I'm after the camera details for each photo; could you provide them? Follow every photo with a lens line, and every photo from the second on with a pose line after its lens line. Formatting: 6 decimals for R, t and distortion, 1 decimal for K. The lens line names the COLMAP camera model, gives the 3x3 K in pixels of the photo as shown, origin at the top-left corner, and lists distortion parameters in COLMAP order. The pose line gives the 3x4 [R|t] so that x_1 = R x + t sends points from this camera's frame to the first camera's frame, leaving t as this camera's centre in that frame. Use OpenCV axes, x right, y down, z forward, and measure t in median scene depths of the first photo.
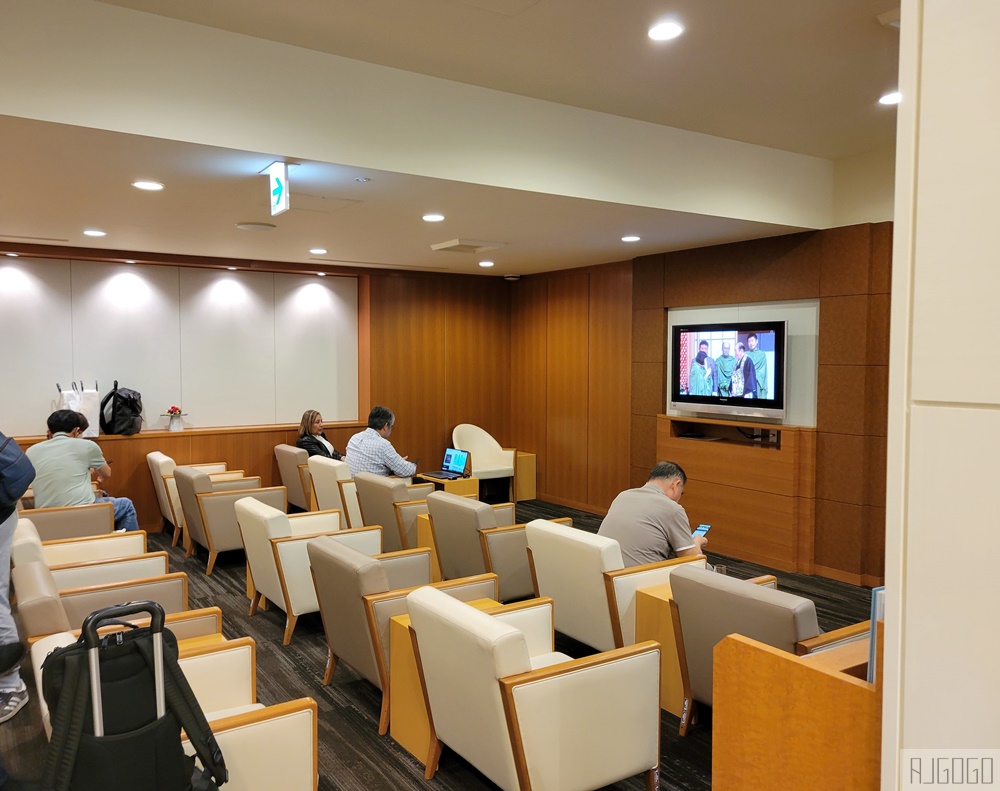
lens RADIAL K [[810.9, 0, 500.0], [0, 810.9, 395.5], [0, 0, 1]] dist [-0.002758, -0.000792]
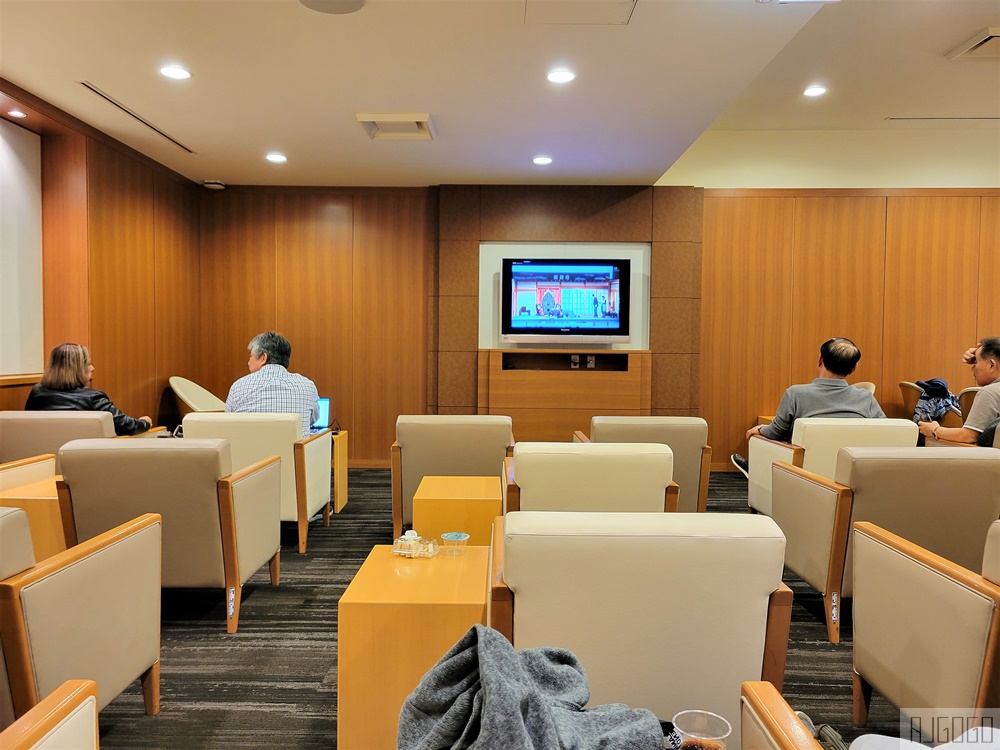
lens RADIAL K [[758.0, 0, 500.0], [0, 758.0, 375.0], [0, 0, 1]] dist [0.043643, -0.048347]
pose [[0.549259, -0.034035, 0.834959, -0.585616], [0.034737, 0.999237, 0.017881, 0.042010], [-0.834930, 0.019182, 0.550022, 0.491172]]
